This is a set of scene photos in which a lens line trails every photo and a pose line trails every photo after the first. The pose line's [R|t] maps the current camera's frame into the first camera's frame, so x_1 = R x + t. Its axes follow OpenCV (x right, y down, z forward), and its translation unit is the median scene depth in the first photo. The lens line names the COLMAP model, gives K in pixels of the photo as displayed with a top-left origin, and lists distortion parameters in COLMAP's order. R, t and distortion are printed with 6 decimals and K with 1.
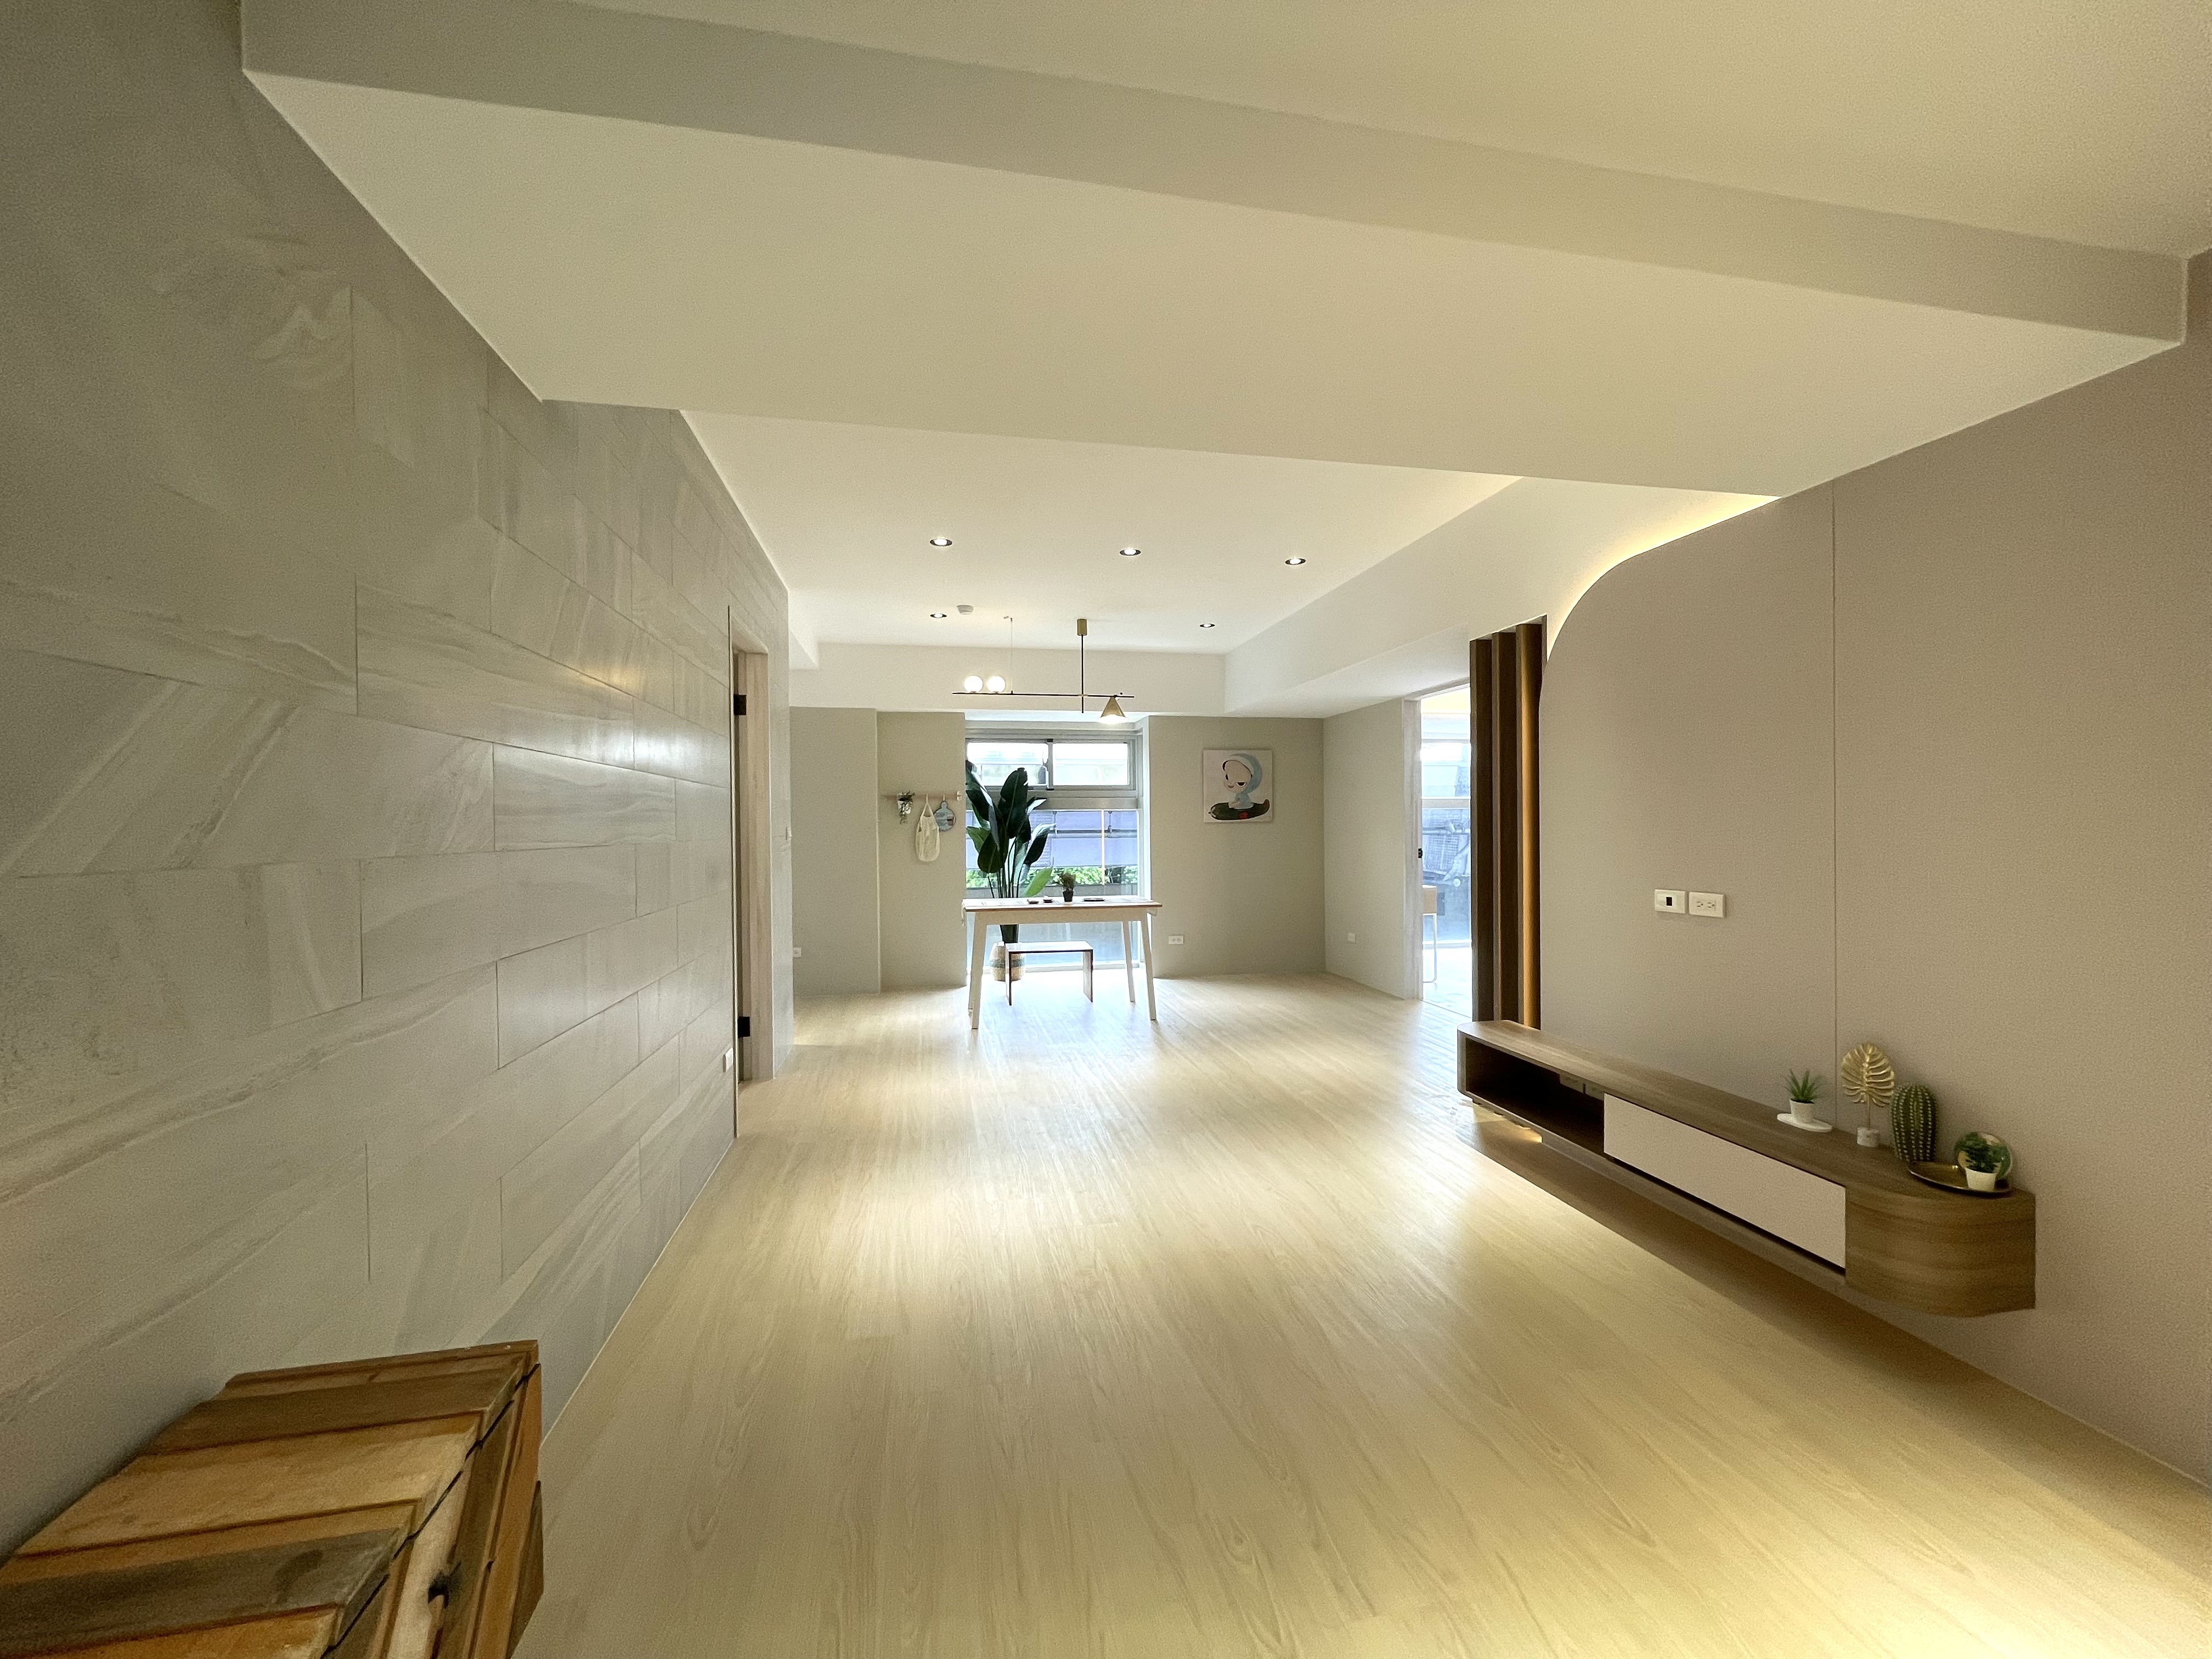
lens RADIAL K [[888.5, 0, 1113.1], [0, 888.5, 833.9], [0, 0, 1]] dist [-0.000926, -0.000345]
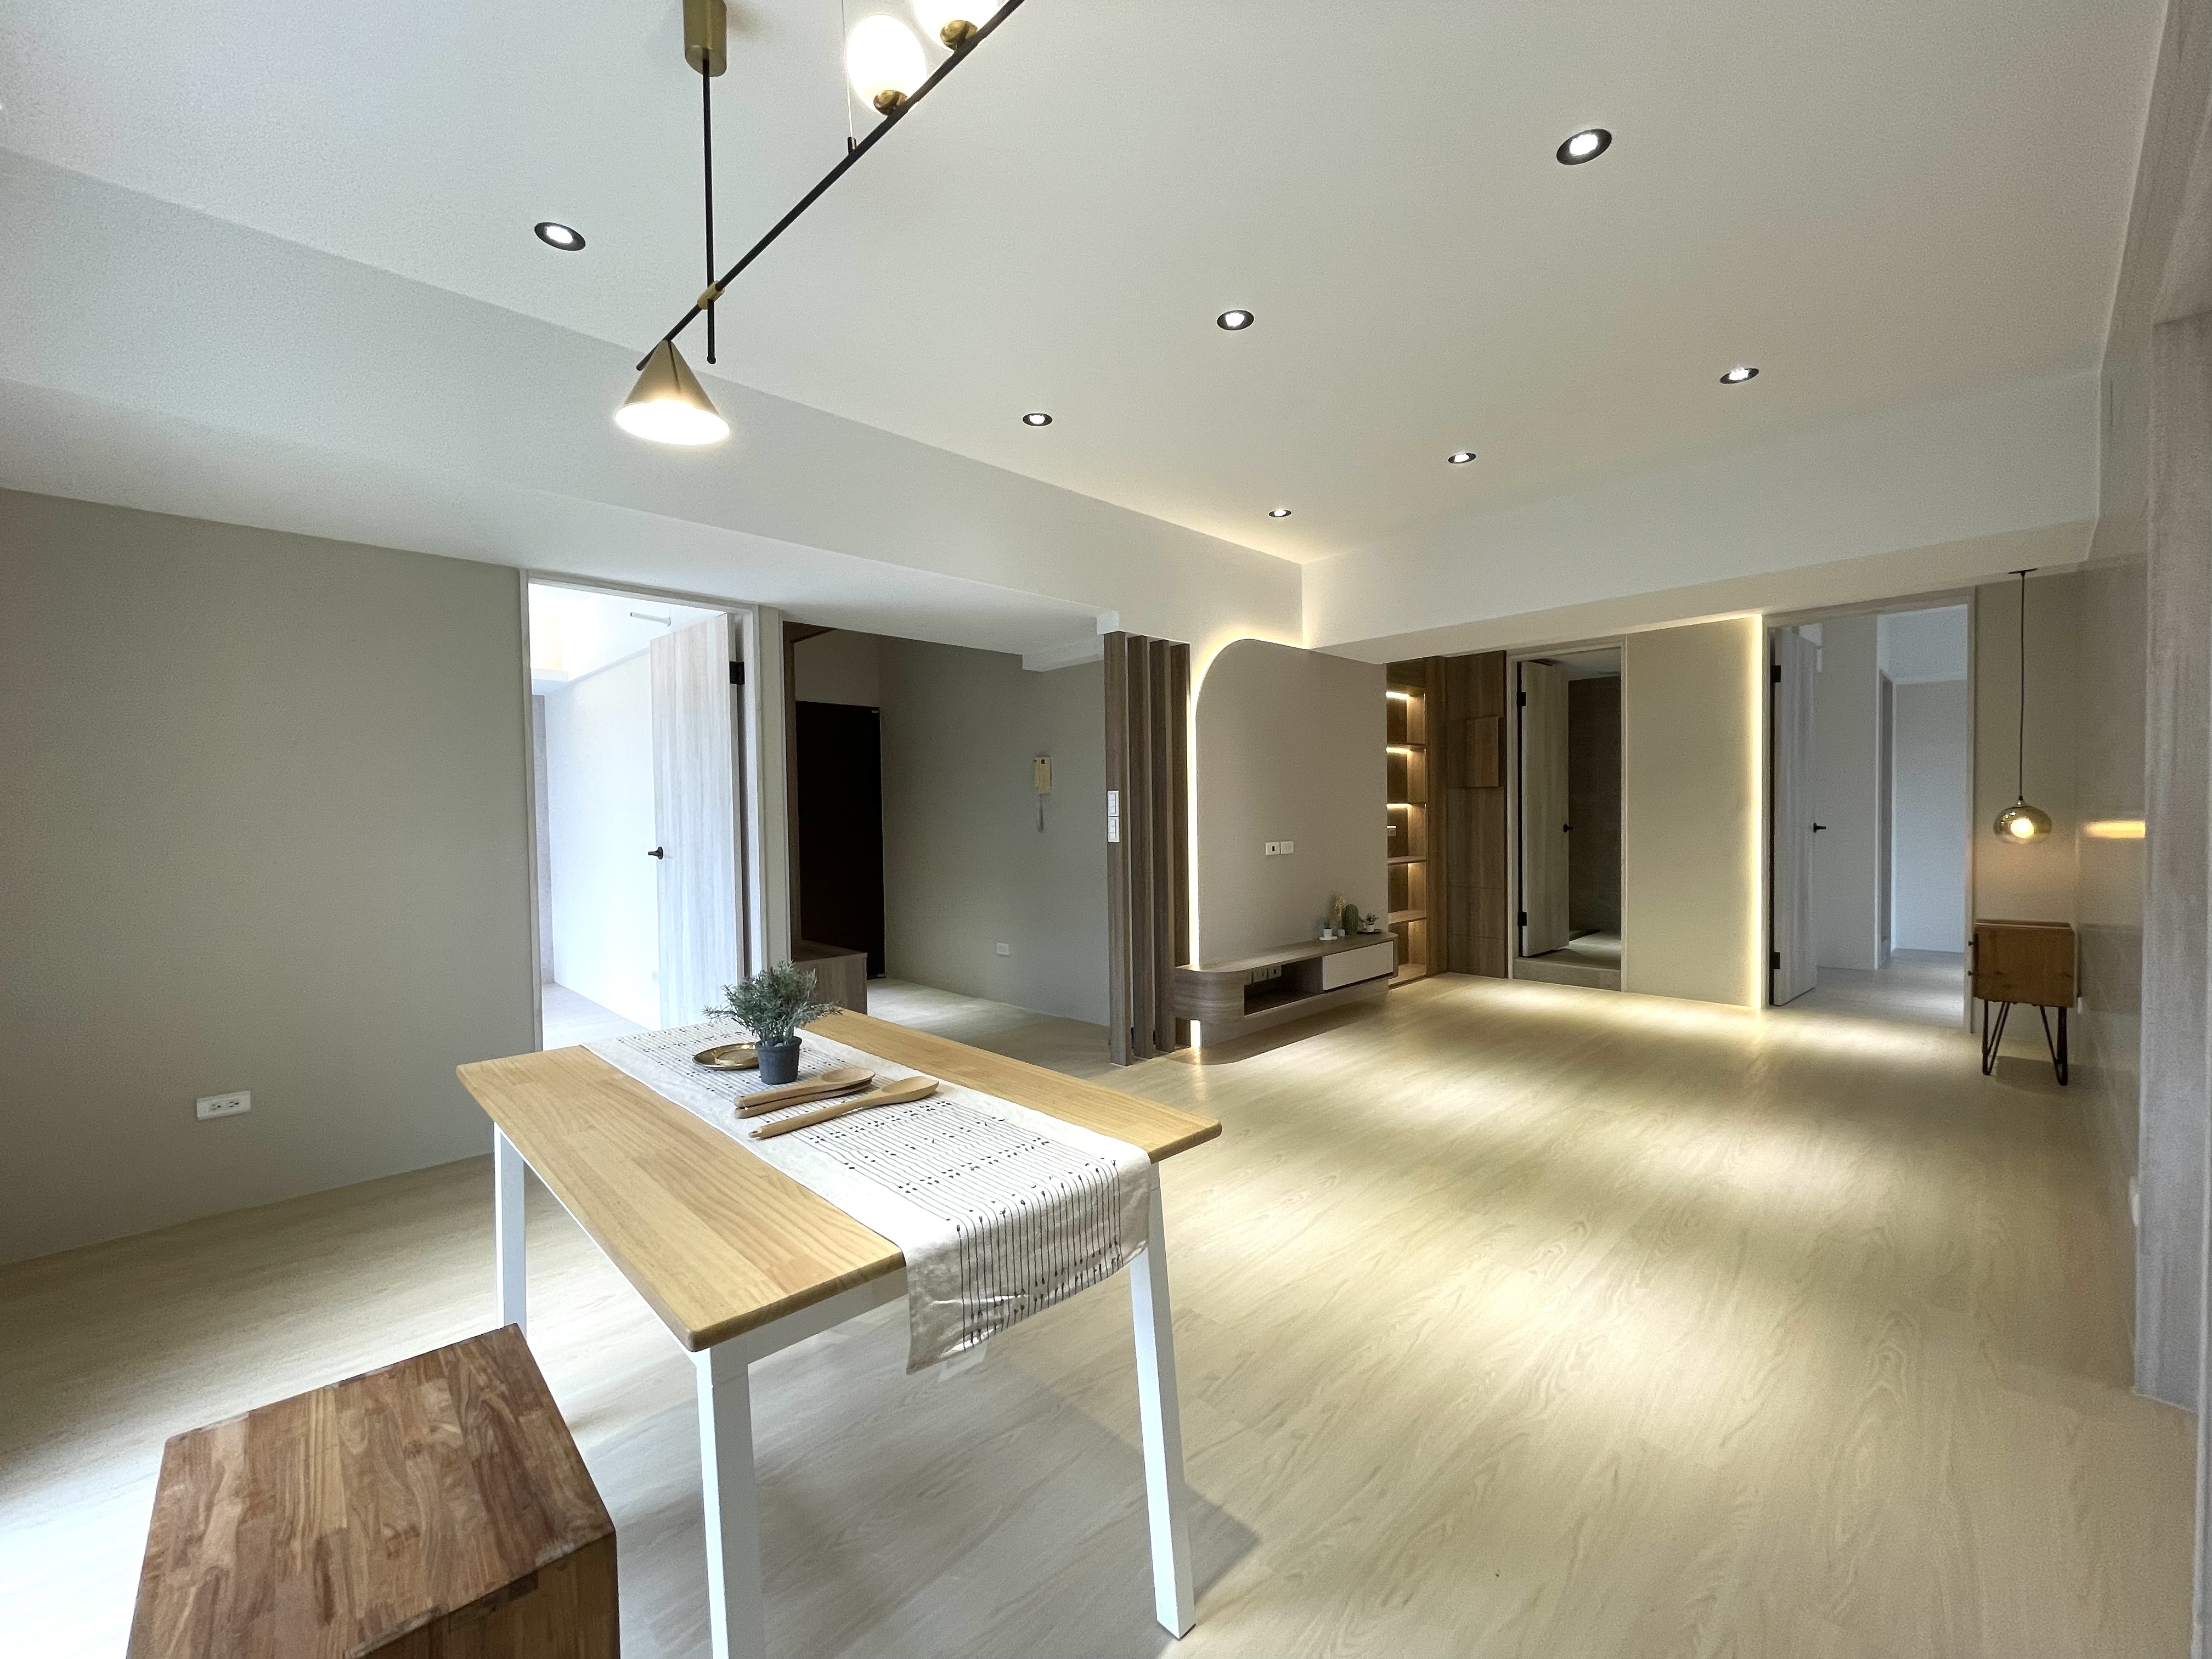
lens RADIAL K [[888.5, 0, 1113.1], [0, 888.5, 833.9], [0, 0, 1]] dist [-0.000926, -0.000345]
pose [[-0.541331, -0.003089, 0.840804, -0.709161], [0.024937, 0.999494, 0.019728, 0.005282], [-0.840439, 0.031647, -0.540981, 2.340492]]
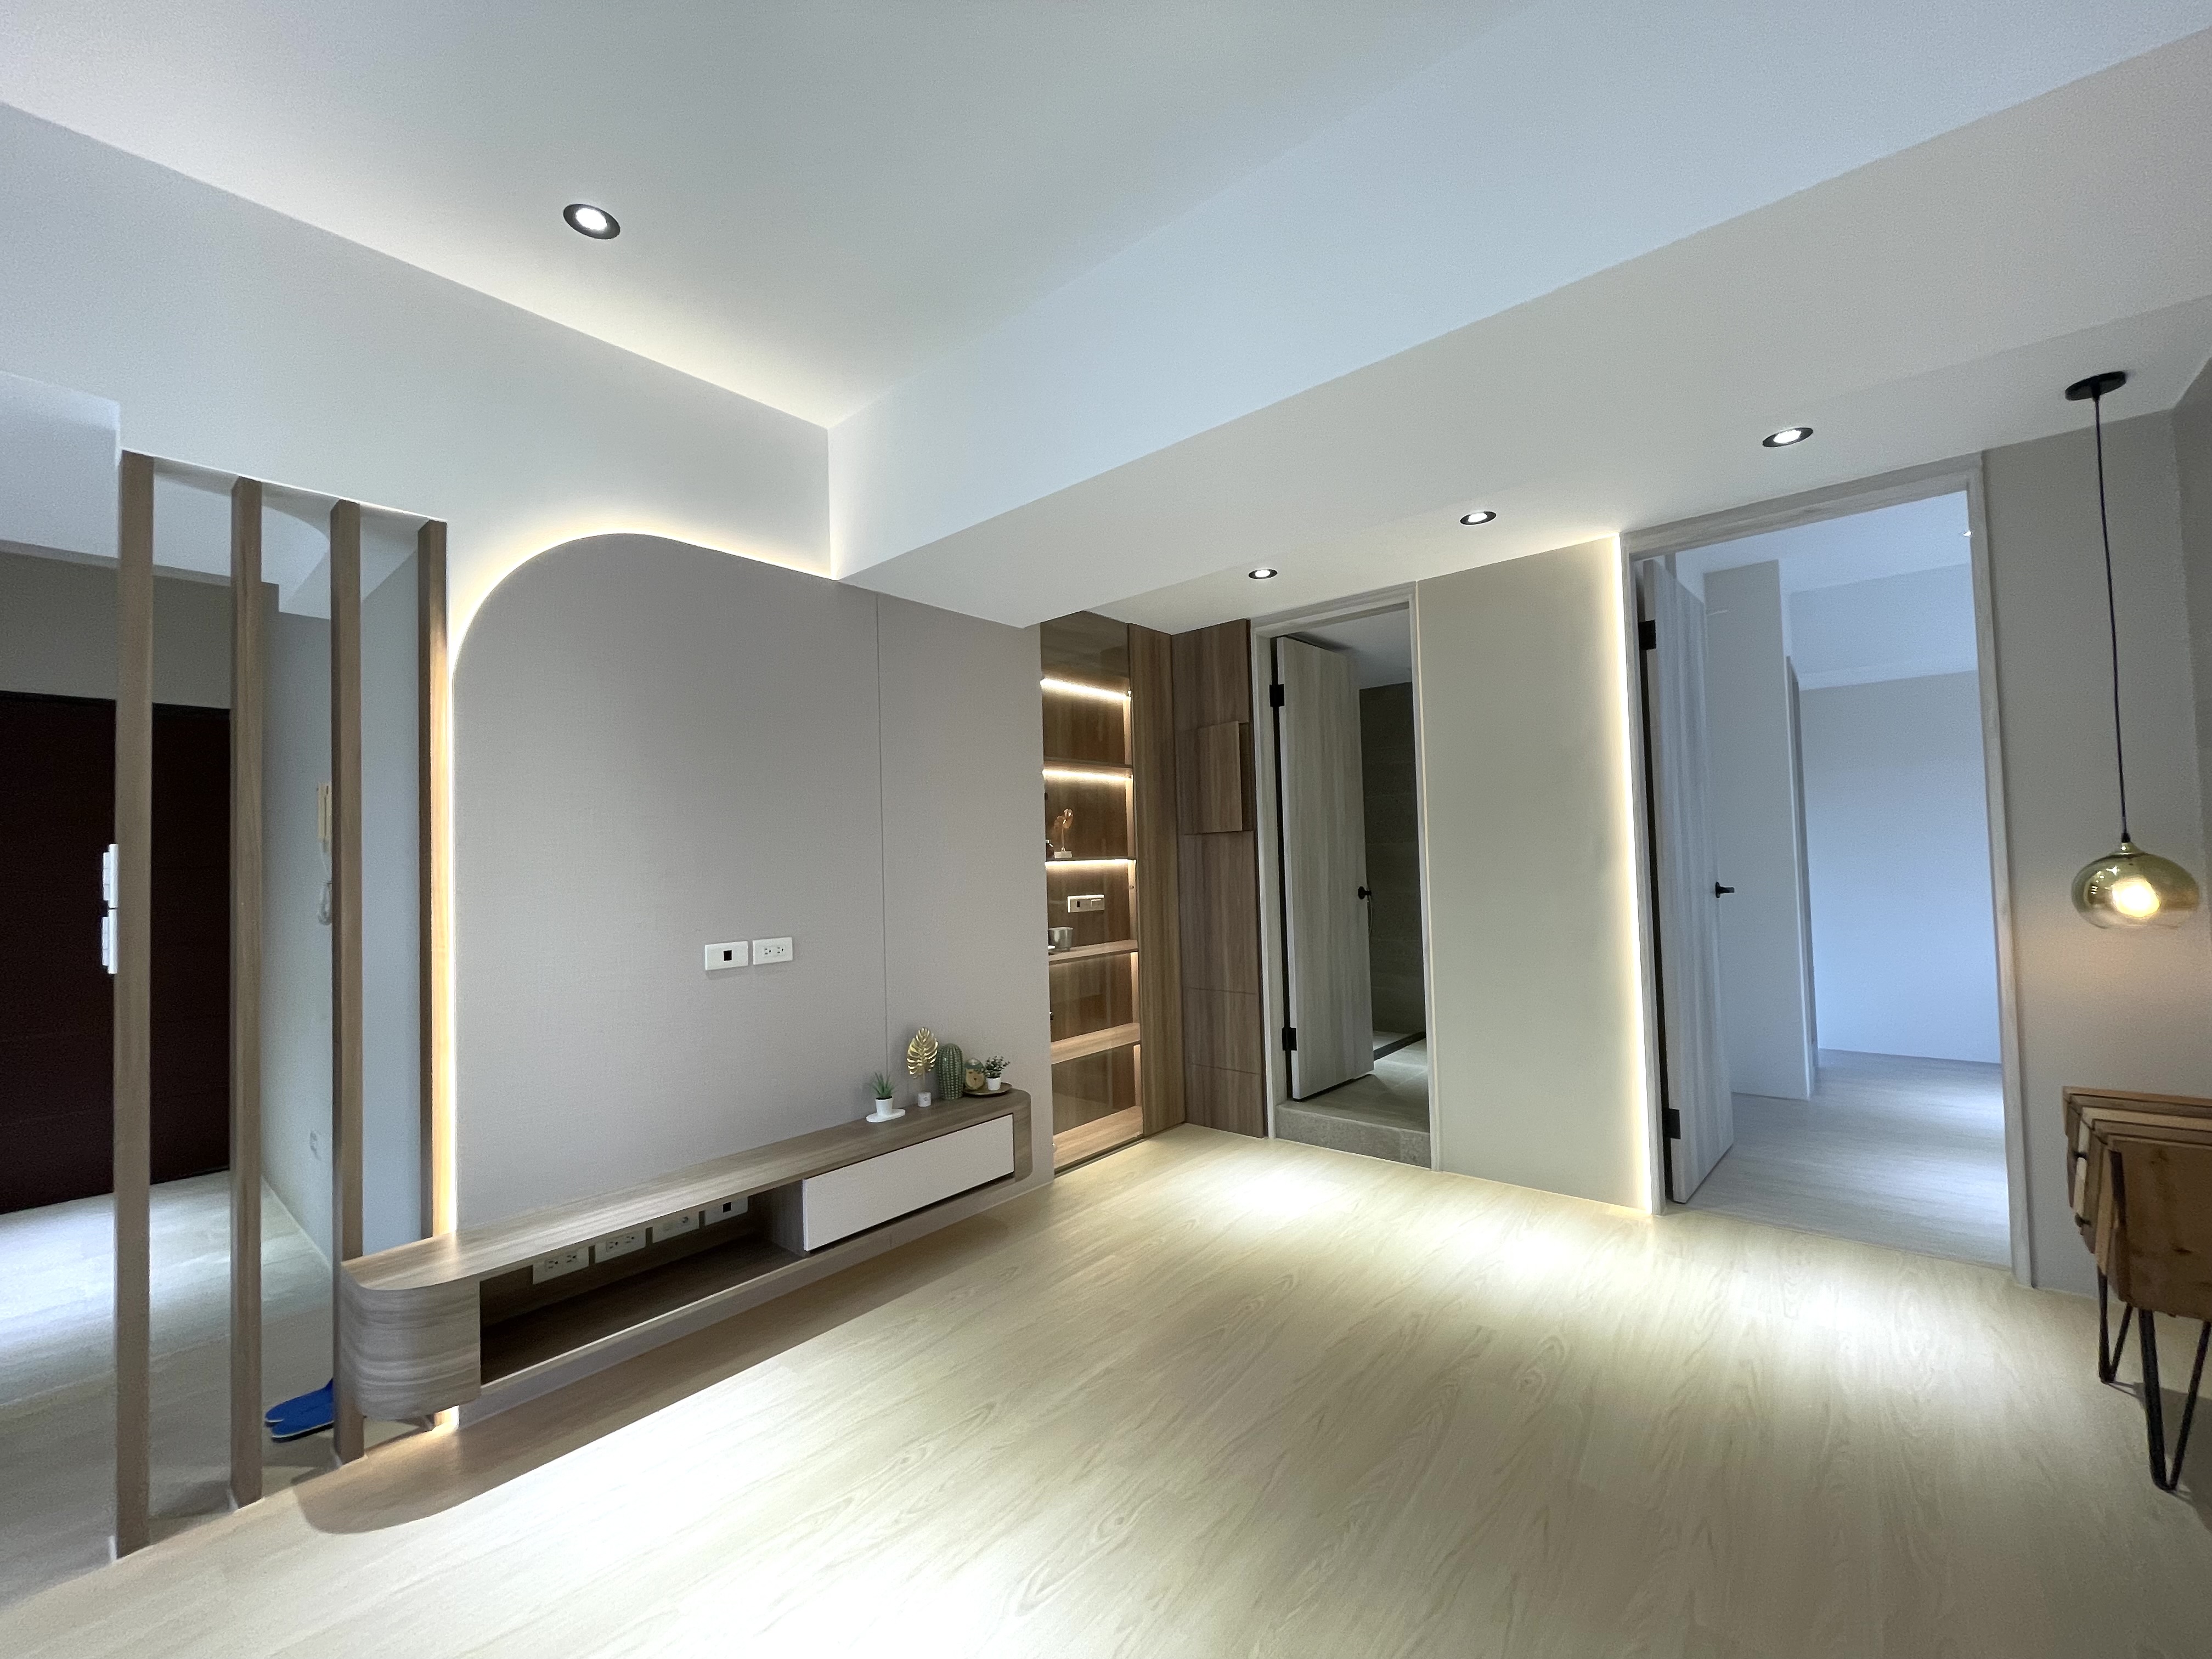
lens RADIAL K [[895.4, 0, 1101.7], [0, 895.4, 835.9], [0, 0, 1]] dist [0.001794, -0.000077]
pose [[-0.616900, 0.052127, 0.785313, -0.320278], [0.039096, 0.998602, -0.035573, 0.004236], [-0.786070, 0.008758, -0.618076, 1.332771]]
